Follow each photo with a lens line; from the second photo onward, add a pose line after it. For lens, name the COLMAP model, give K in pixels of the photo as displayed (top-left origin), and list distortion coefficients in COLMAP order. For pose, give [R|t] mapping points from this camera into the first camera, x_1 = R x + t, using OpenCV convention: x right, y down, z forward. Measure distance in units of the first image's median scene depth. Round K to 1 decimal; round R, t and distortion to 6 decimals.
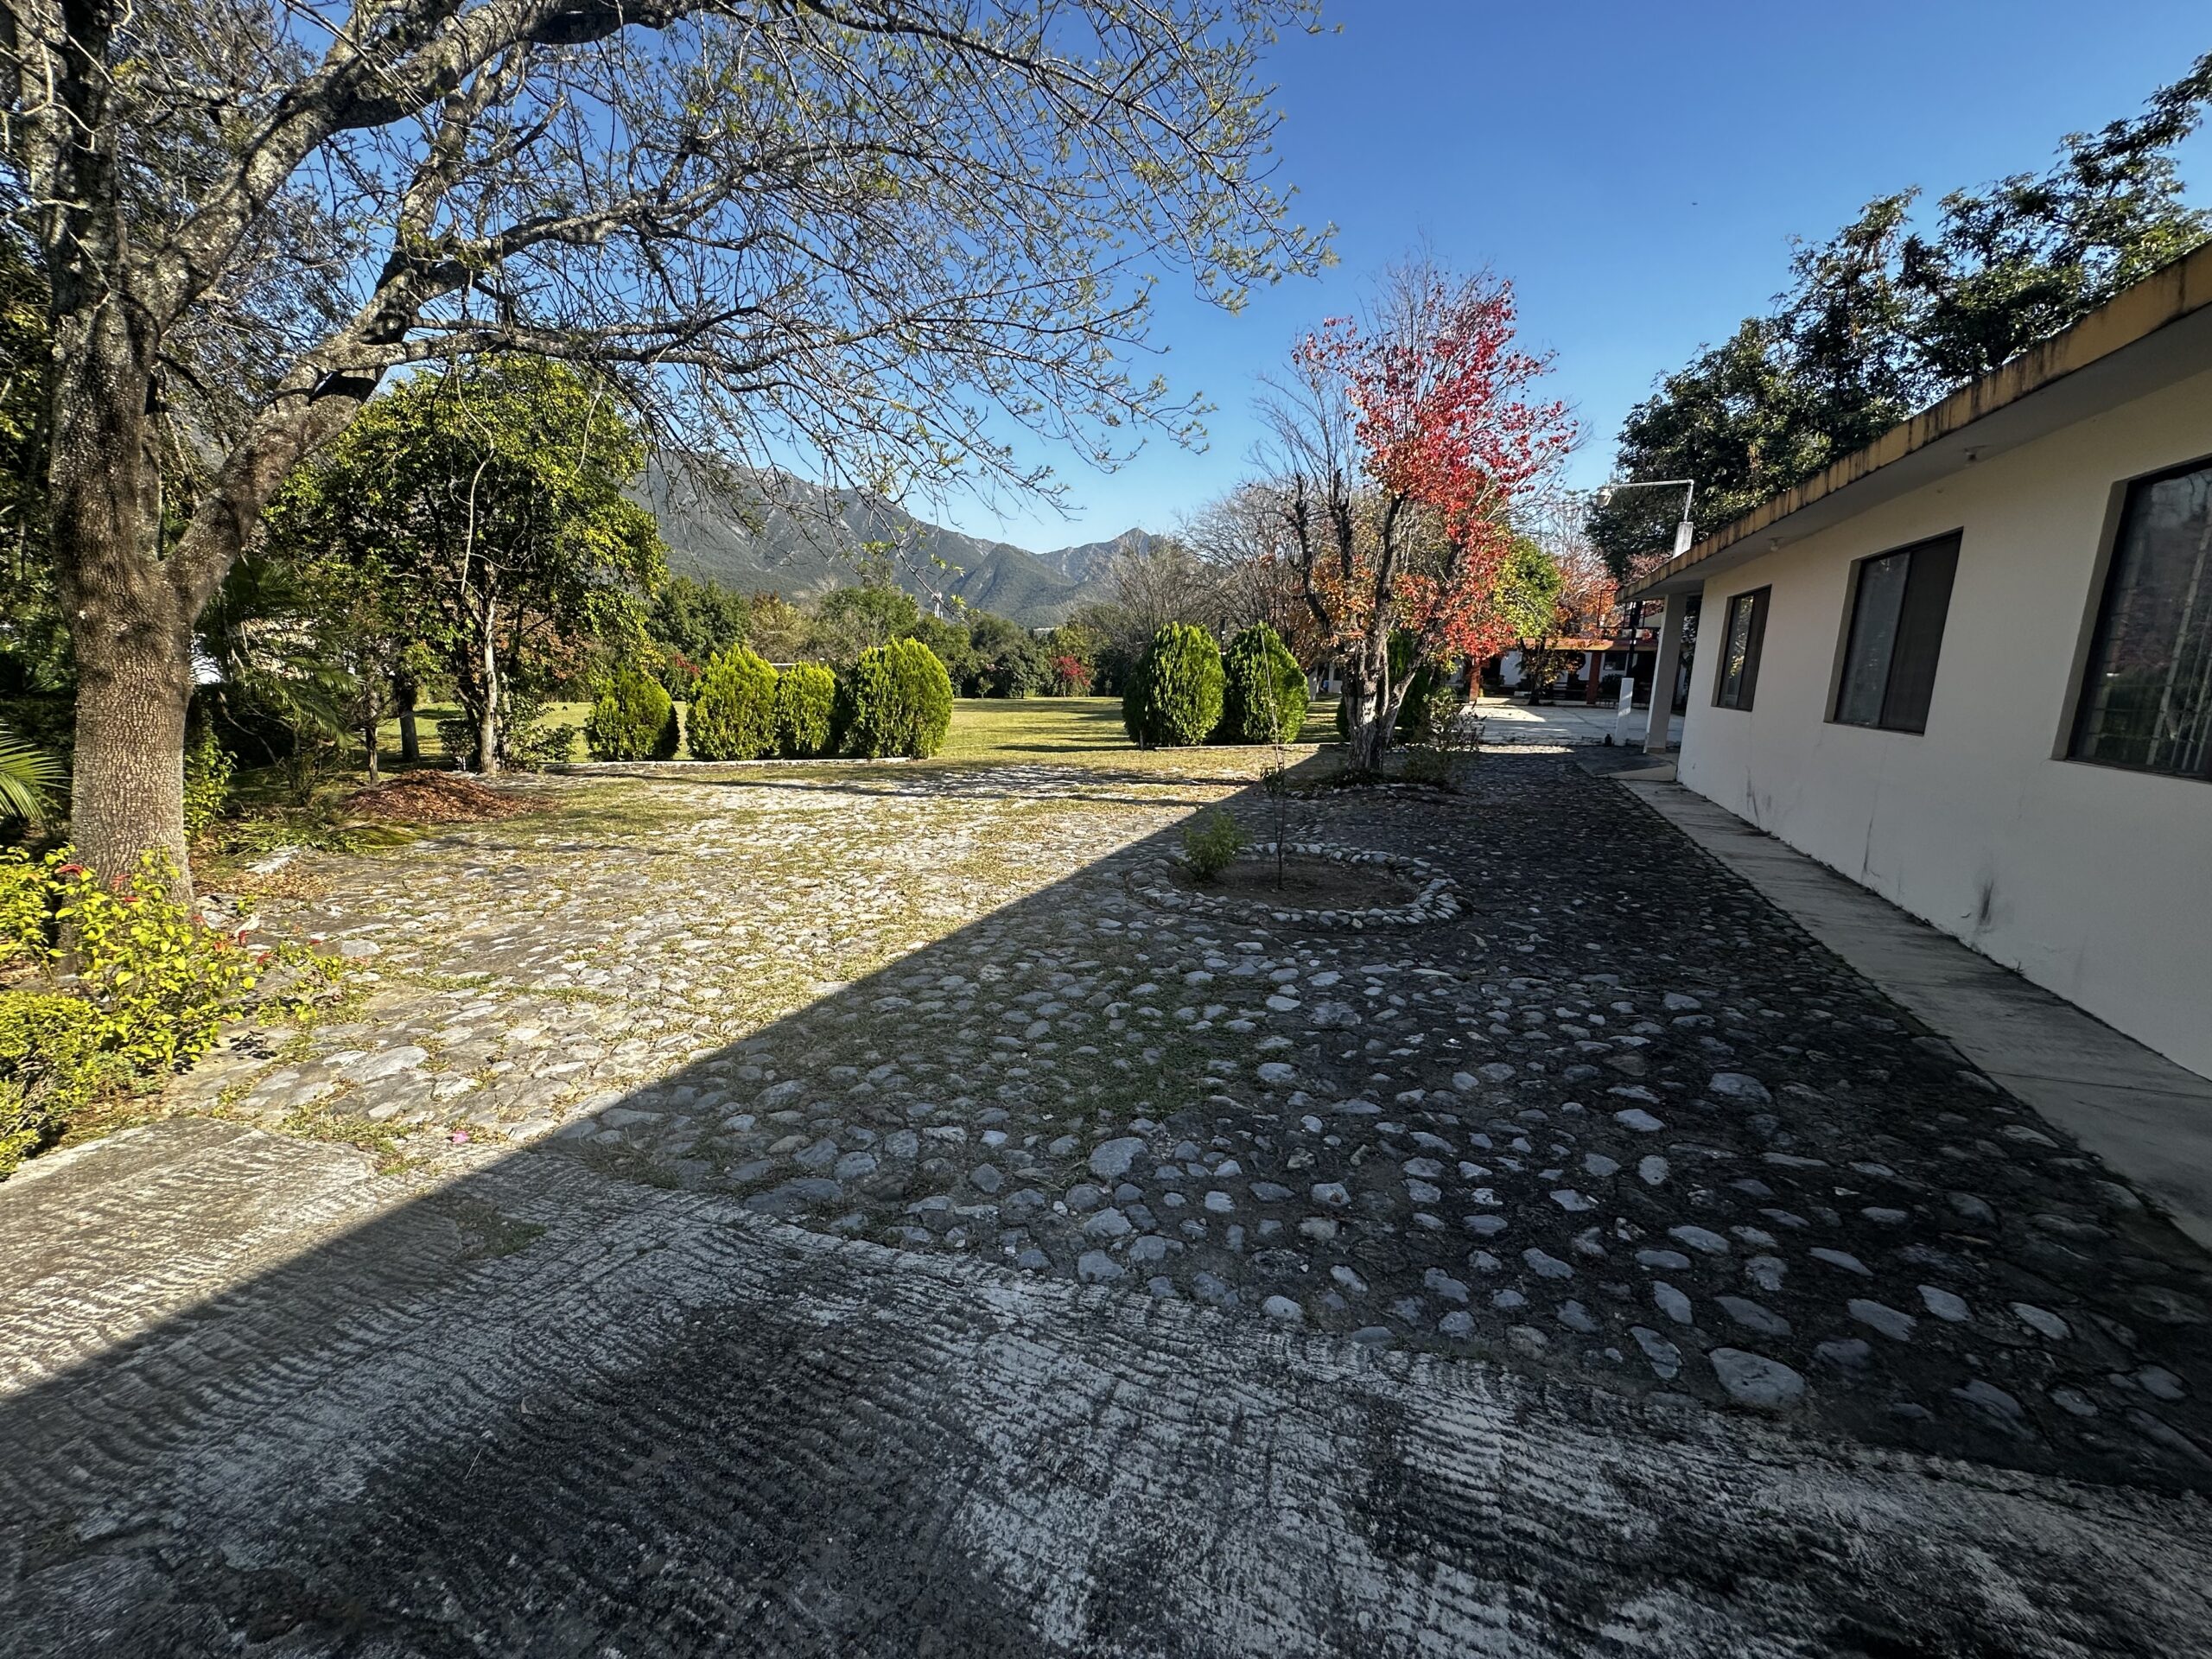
lens RADIAL K [[885.3, 0, 1106.8], [0, 885.3, 834.9], [0, 0, 1]] dist [-0.003405, -0.000611]
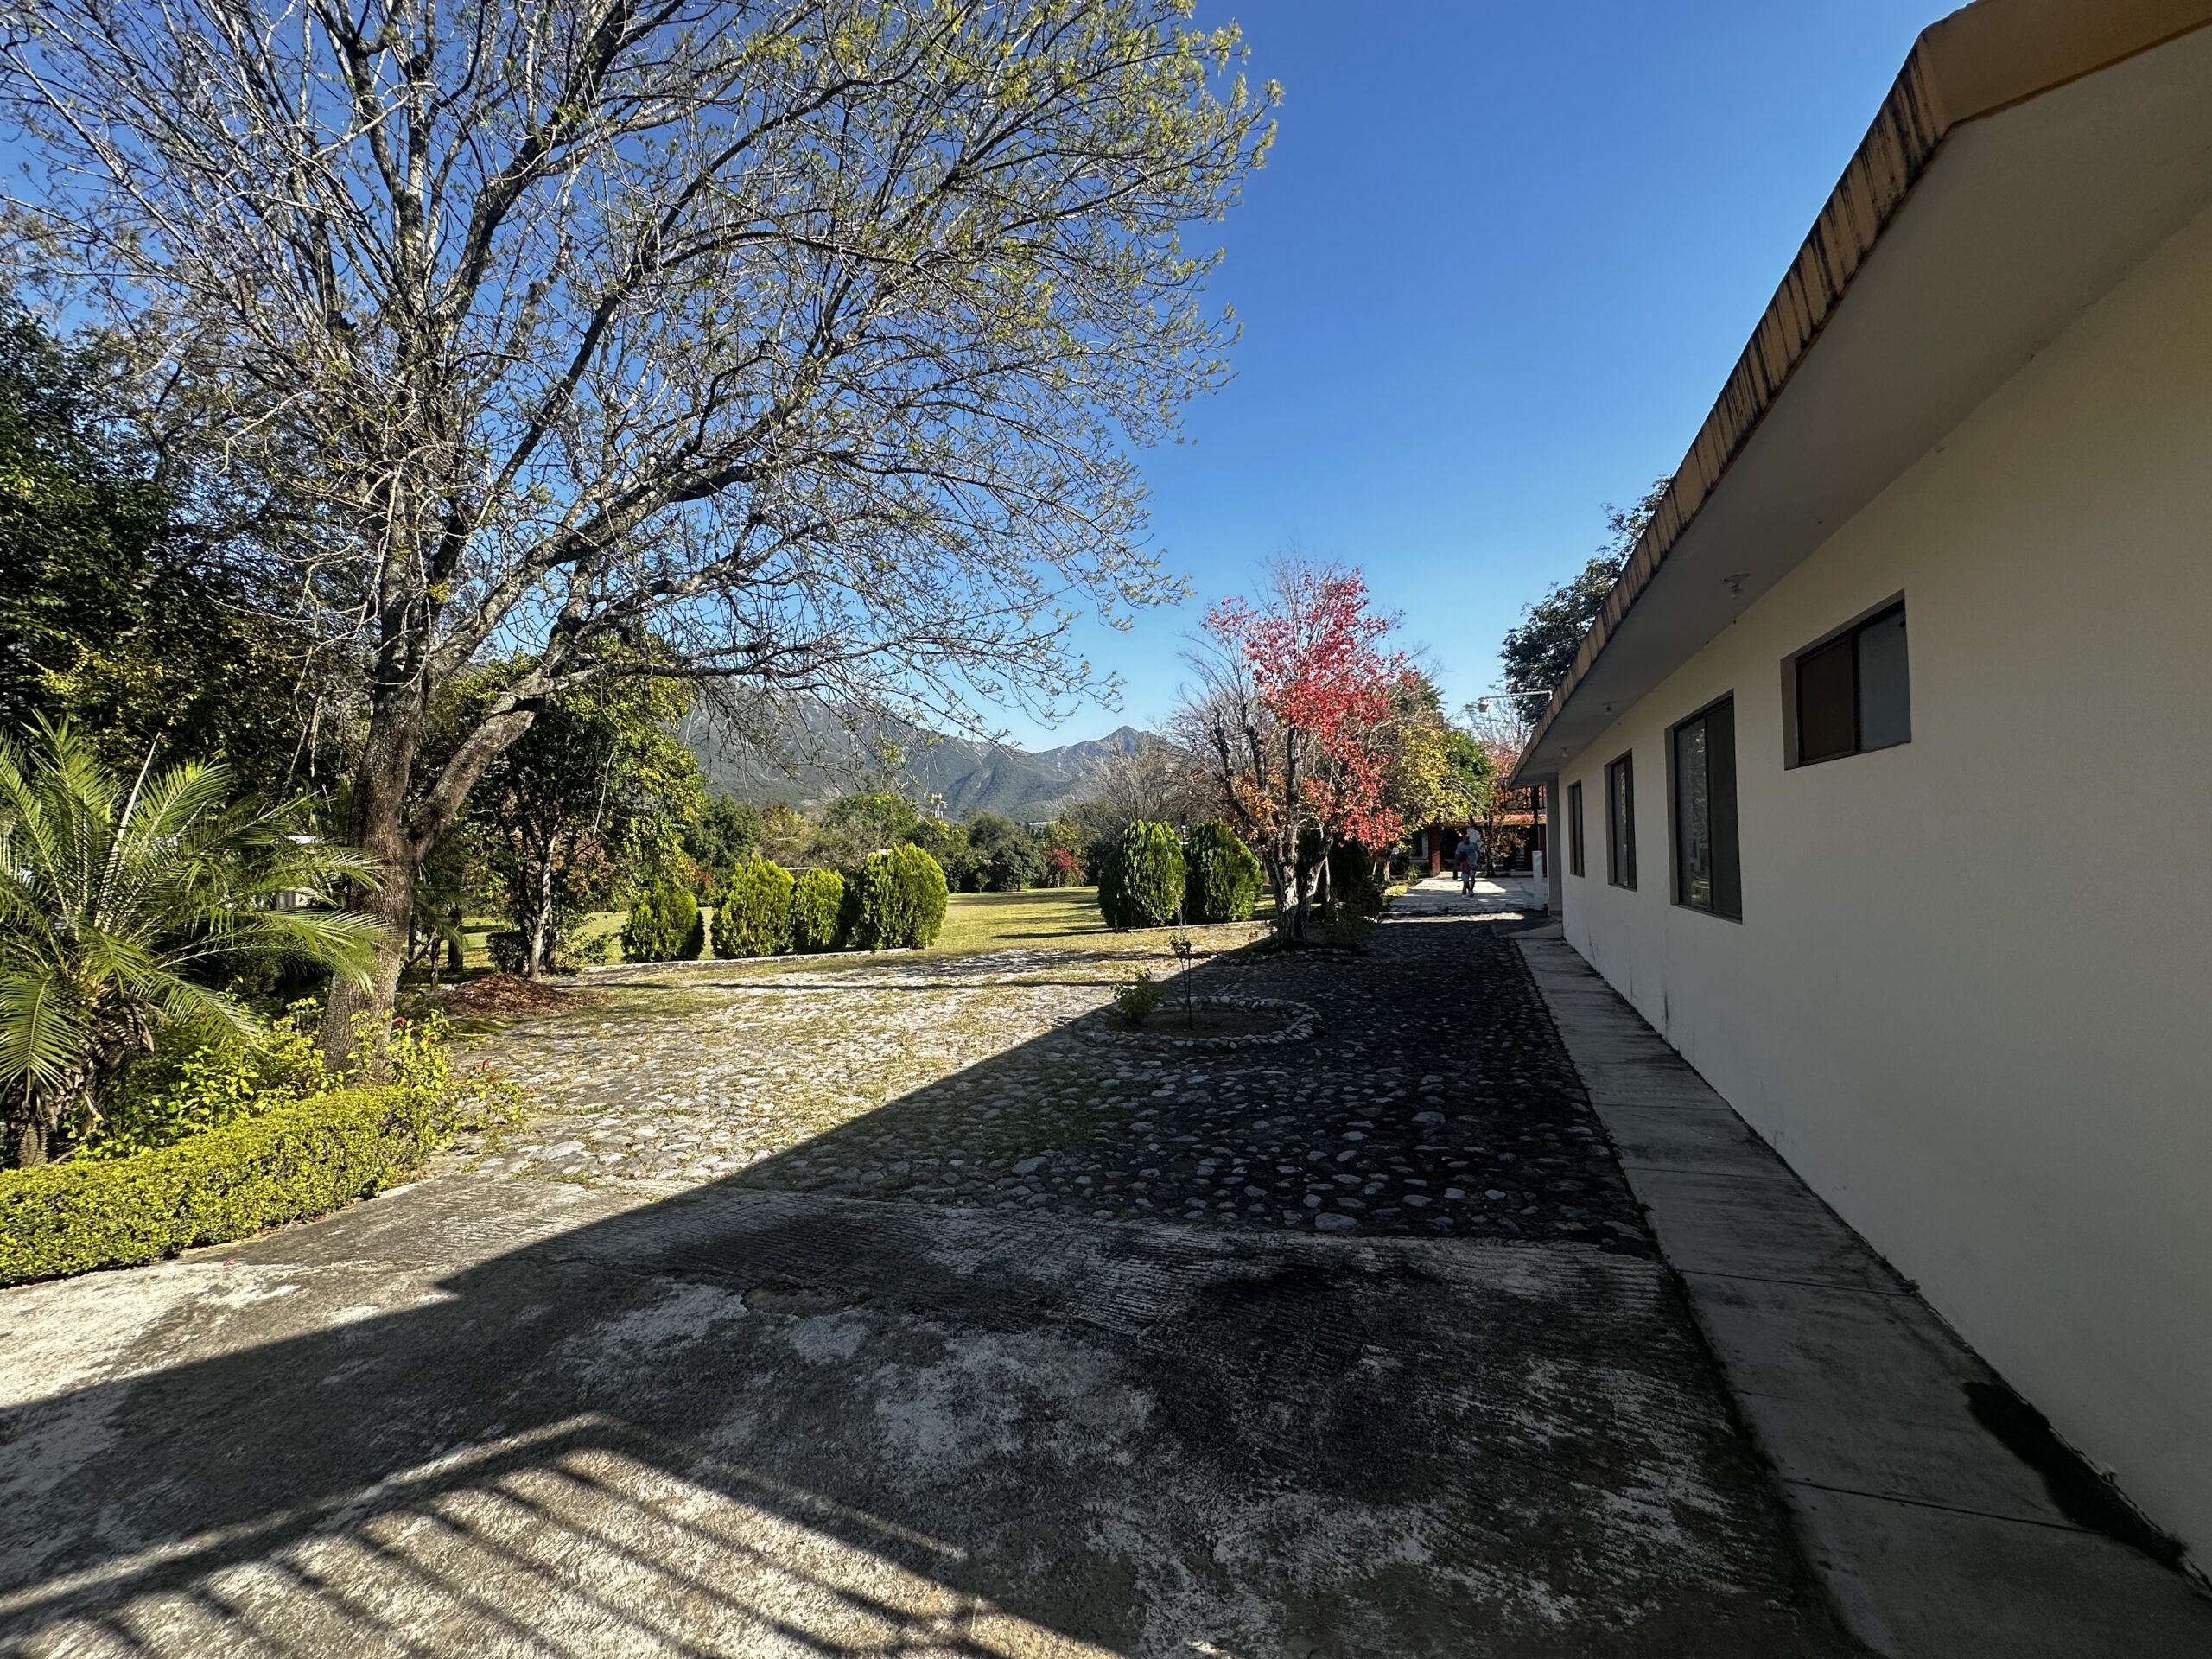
lens RADIAL K [[885.3, 0, 1106.8], [0, 885.3, 834.9], [0, 0, 1]] dist [-0.003405, -0.000611]
pose [[0.999083, -0.042649, 0.003701, 0.031204], [0.042474, 0.976737, -0.210191, 0.019930], [0.005349, 0.210156, 0.977653, -0.132347]]
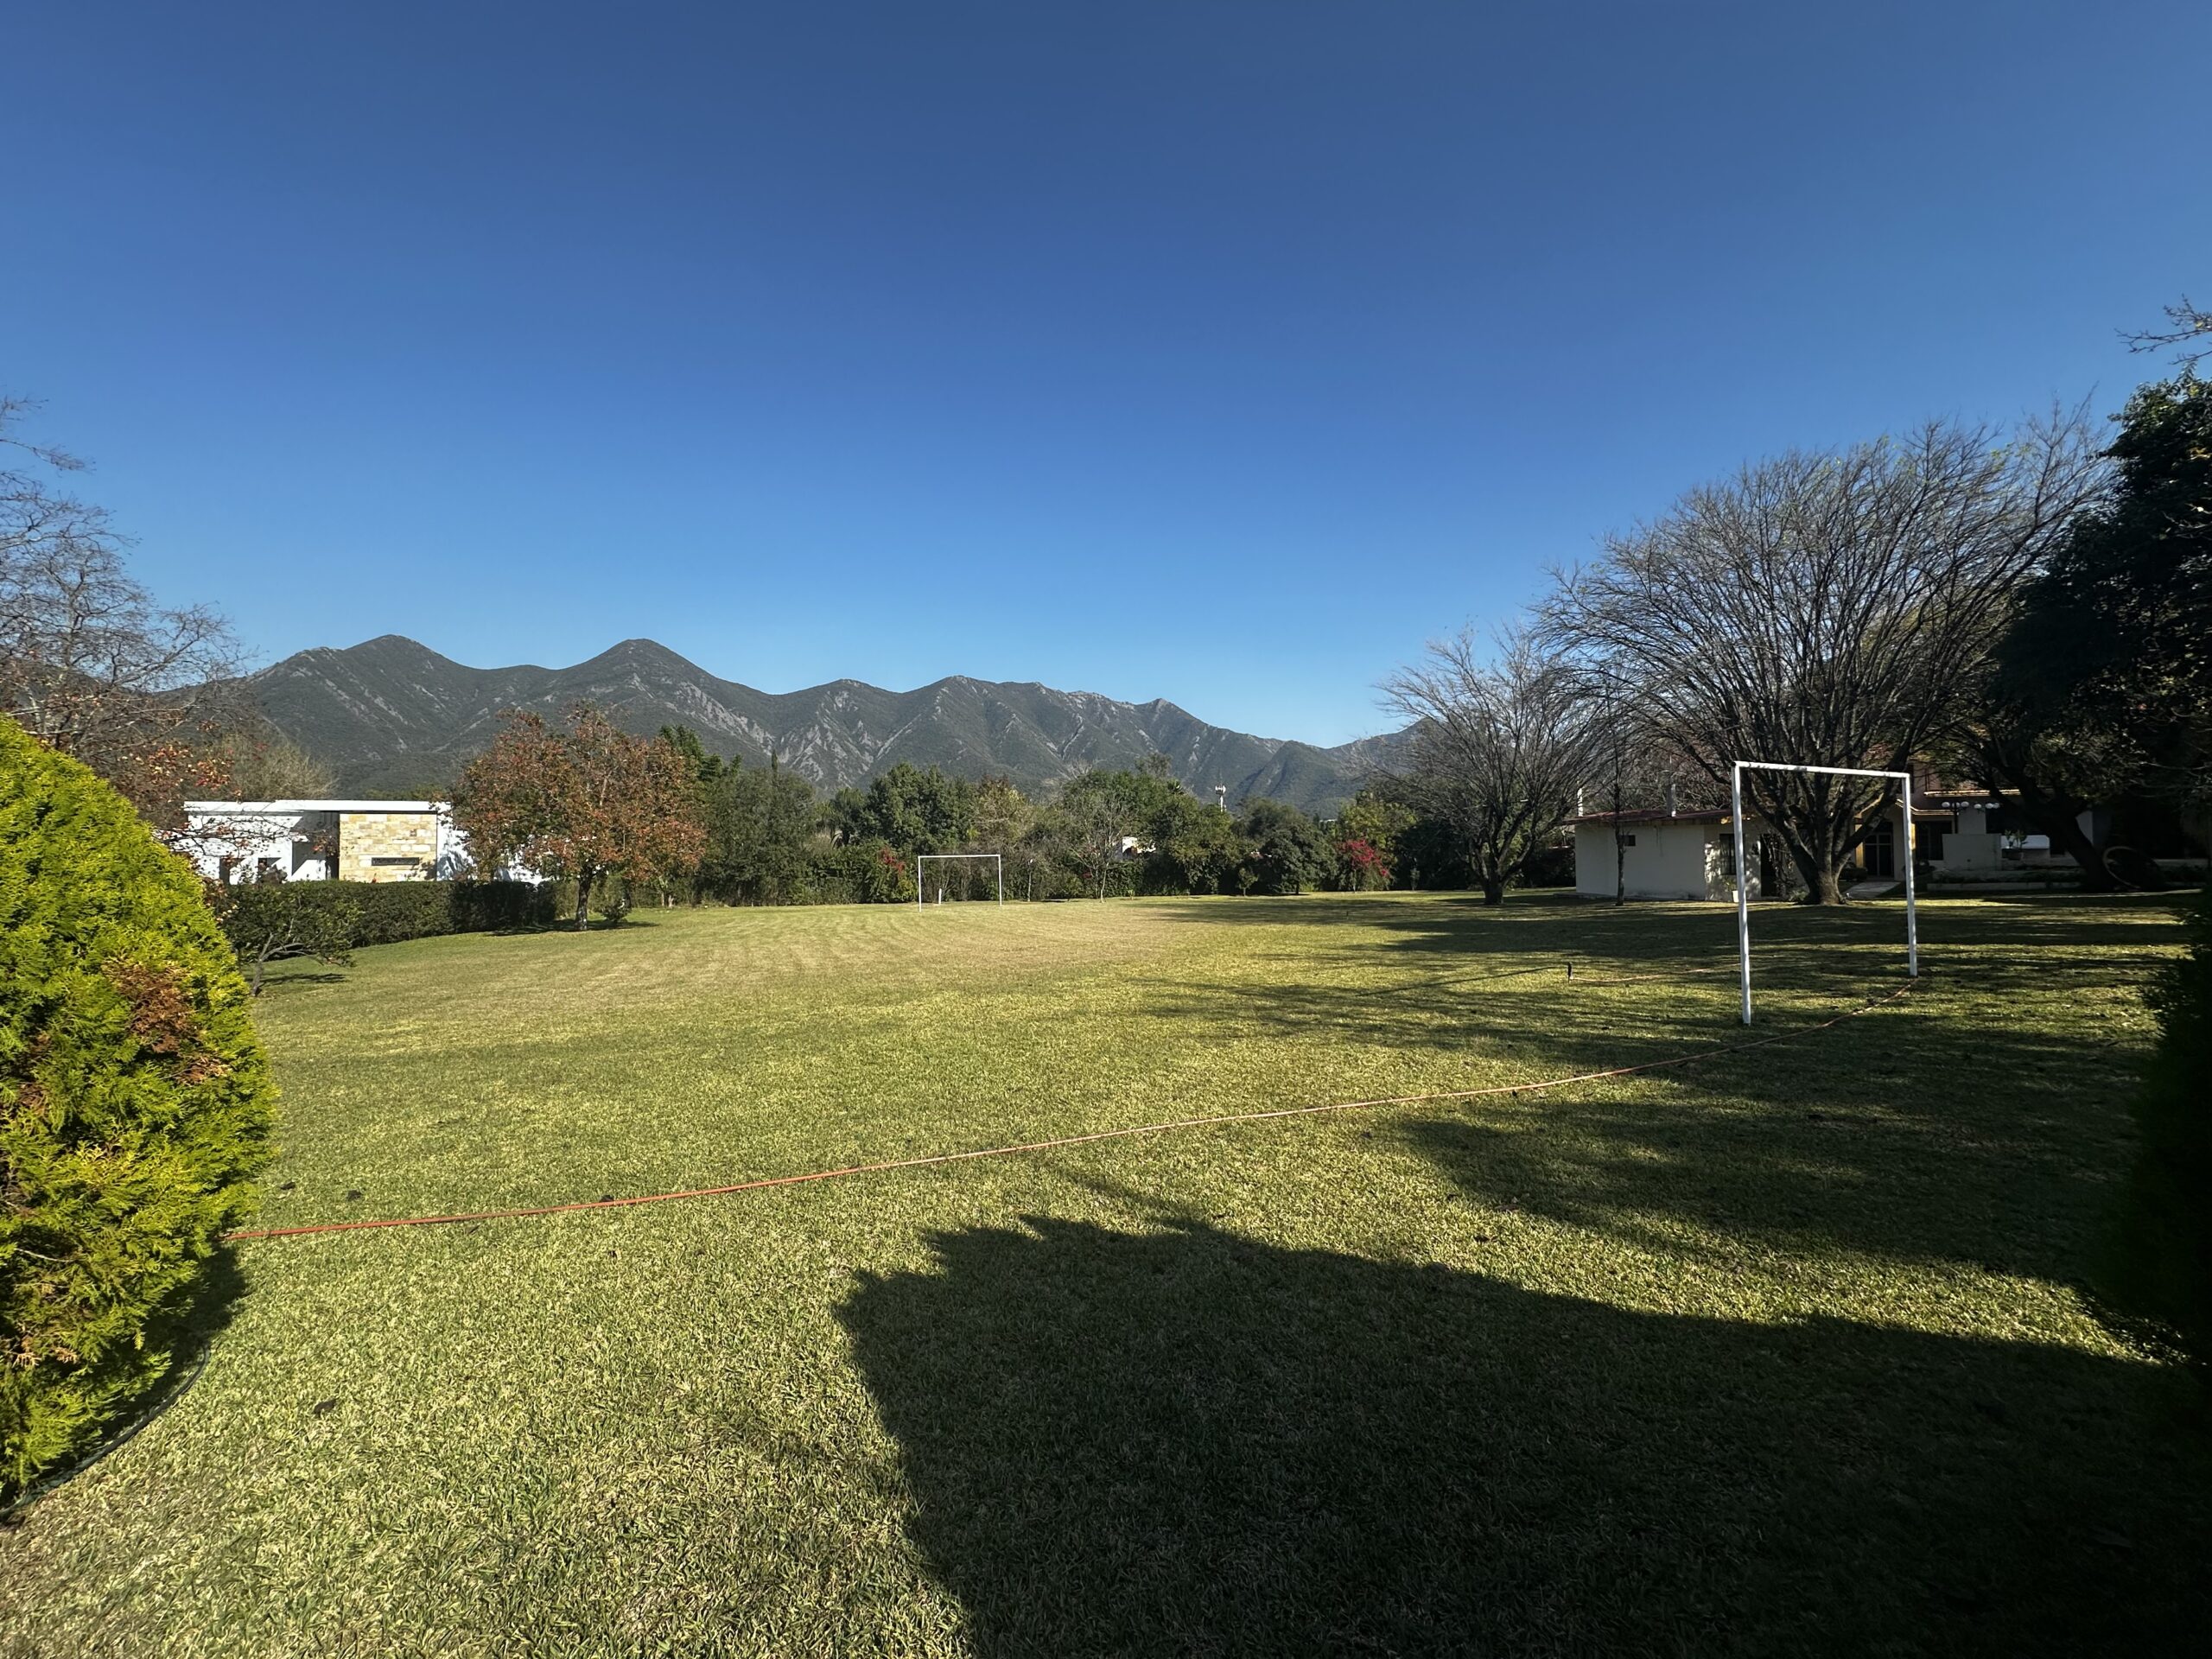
lens RADIAL K [[885.3, 0, 1106.8], [0, 885.3, 834.9], [0, 0, 1]] dist [-0.003405, -0.000611]
pose [[0.948503, -0.033438, -0.314997, -0.039225], [-0.034761, 0.977420, -0.208427, -0.172486], [0.314854, 0.208643, 0.925924, 1.005121]]
